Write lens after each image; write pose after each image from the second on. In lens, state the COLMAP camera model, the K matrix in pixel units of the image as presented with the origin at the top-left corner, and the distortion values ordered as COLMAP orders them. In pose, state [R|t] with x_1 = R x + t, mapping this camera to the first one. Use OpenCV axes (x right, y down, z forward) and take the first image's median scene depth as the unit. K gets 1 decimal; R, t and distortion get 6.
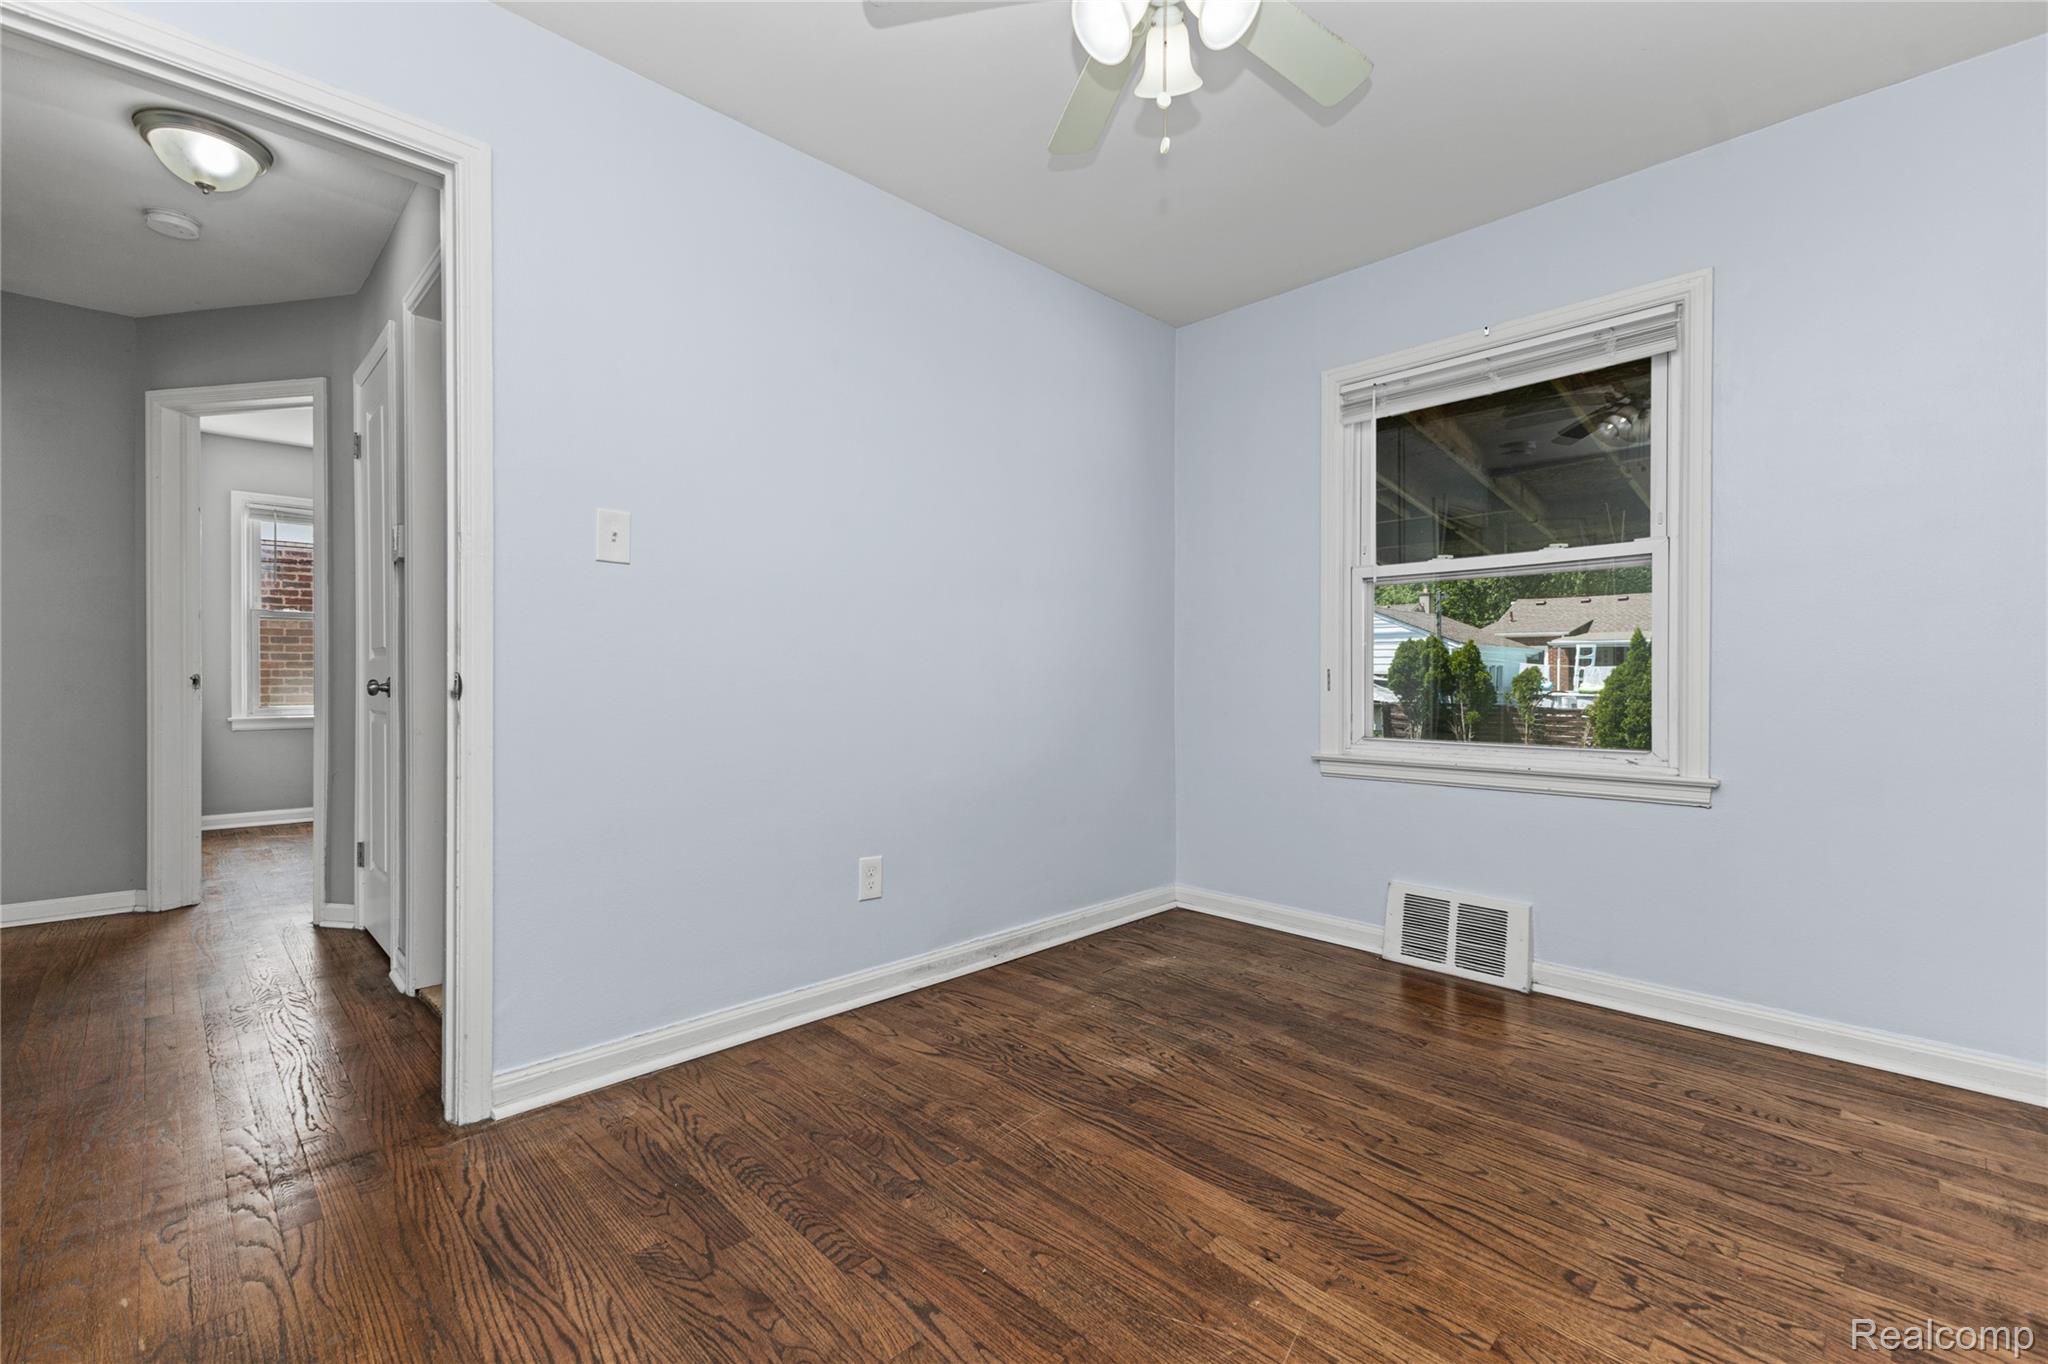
lens RADIAL K [[884.7, 0, 1023.3], [0, 884.7, 682.0], [0, 0, 1]] dist [0.018915, -0.006399]
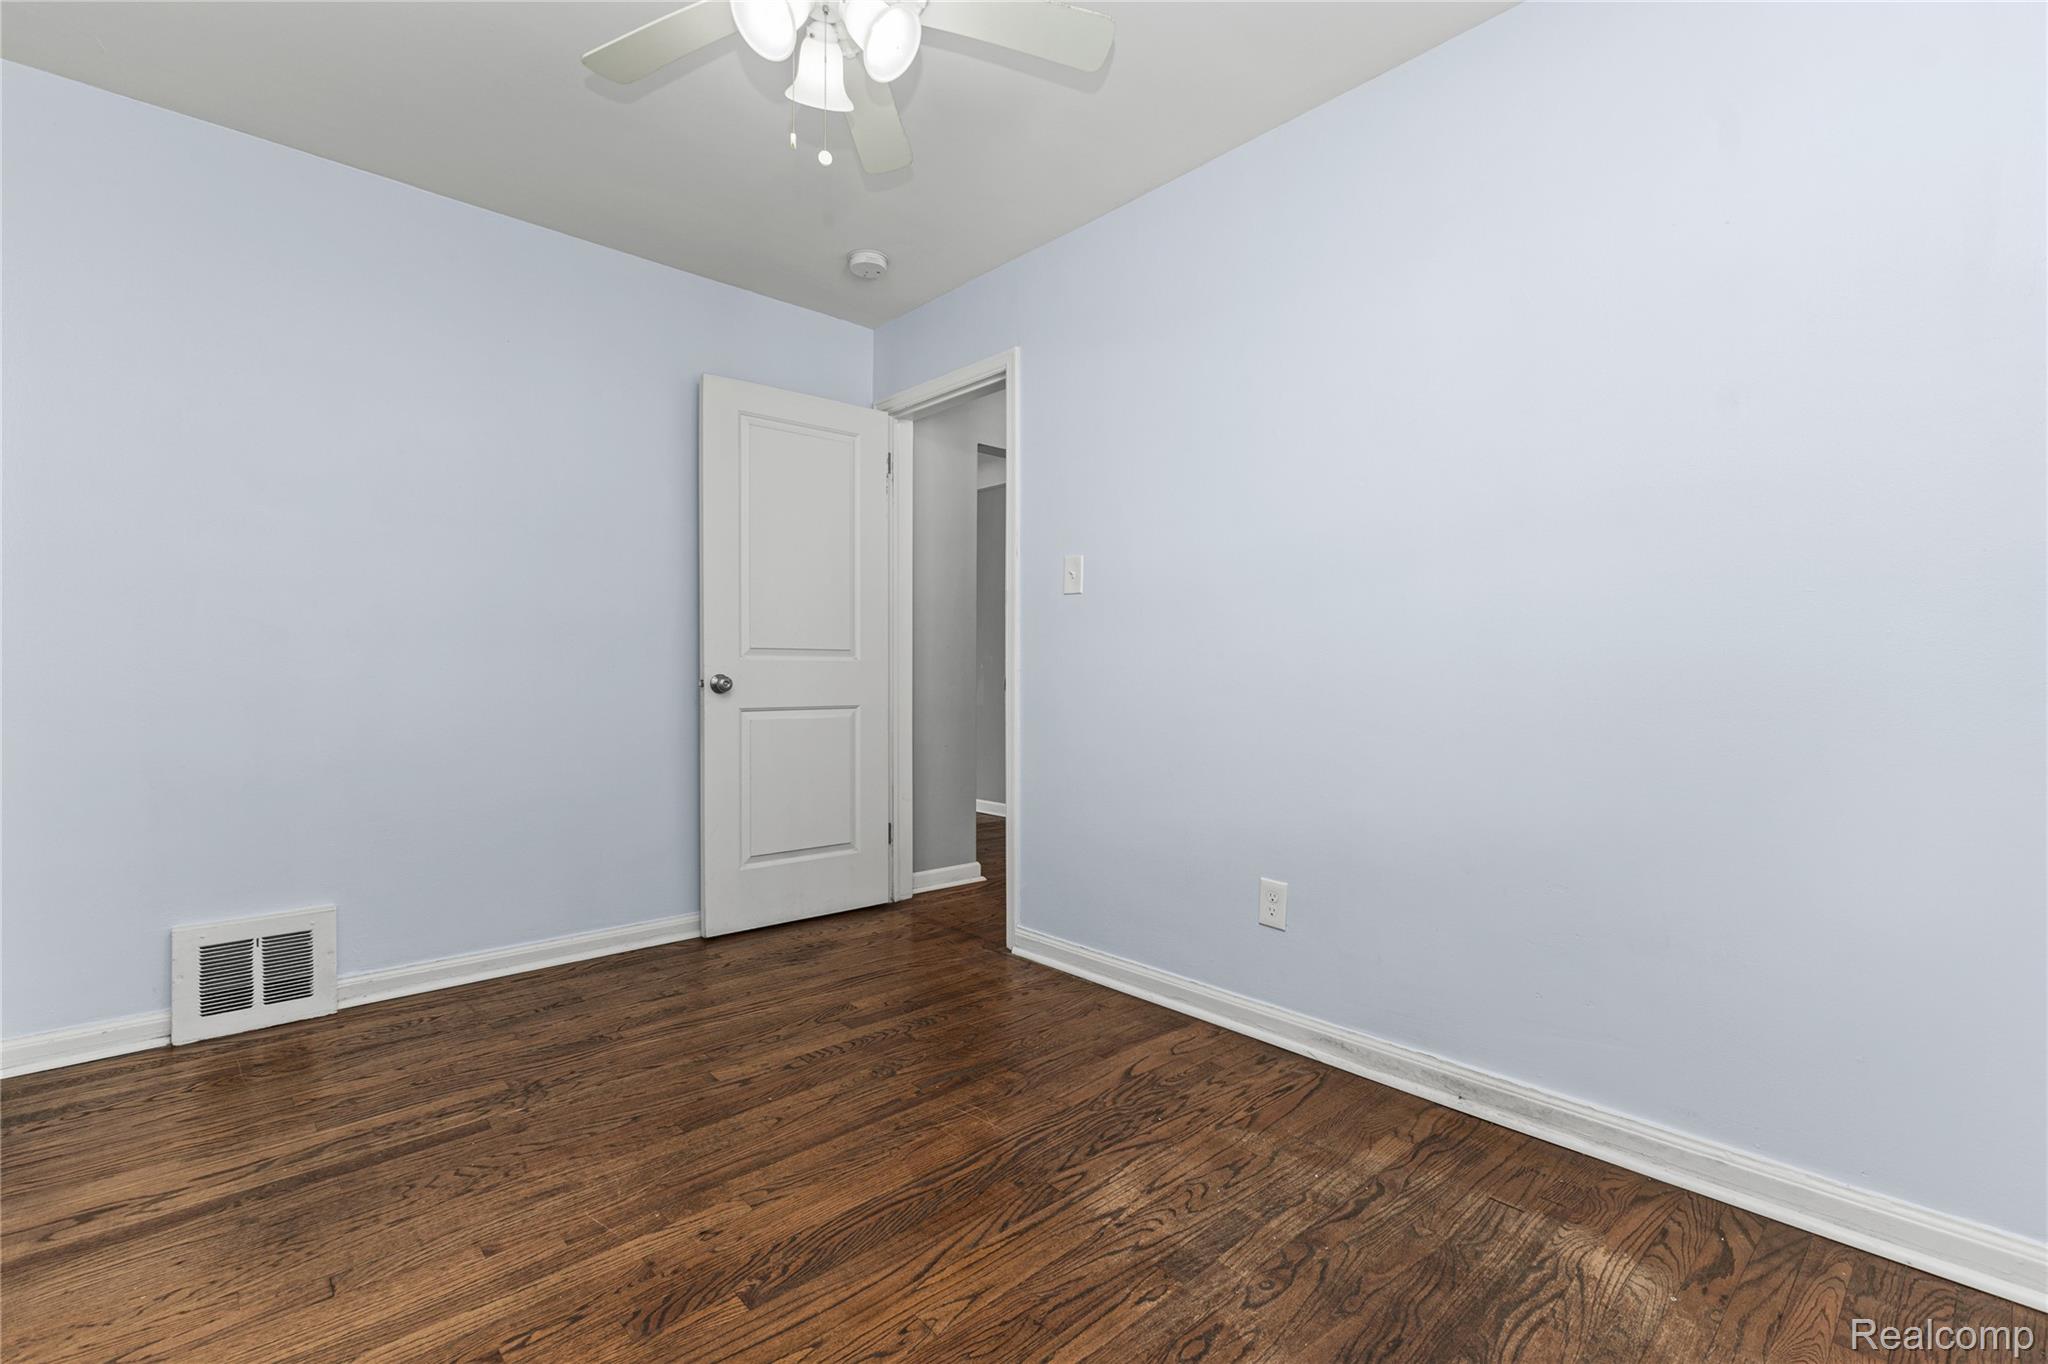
lens RADIAL K [[884.7, 0, 1033.3], [0, 884.7, 677.6], [0, 0, 1]] dist [0.018915, -0.006399]
pose [[-0.029924, -0.000634, -0.999552, 0.855519], [-0.007528, 0.999972, -0.000408, -0.003651], [0.999524, 0.007513, -0.029927, 0.923479]]
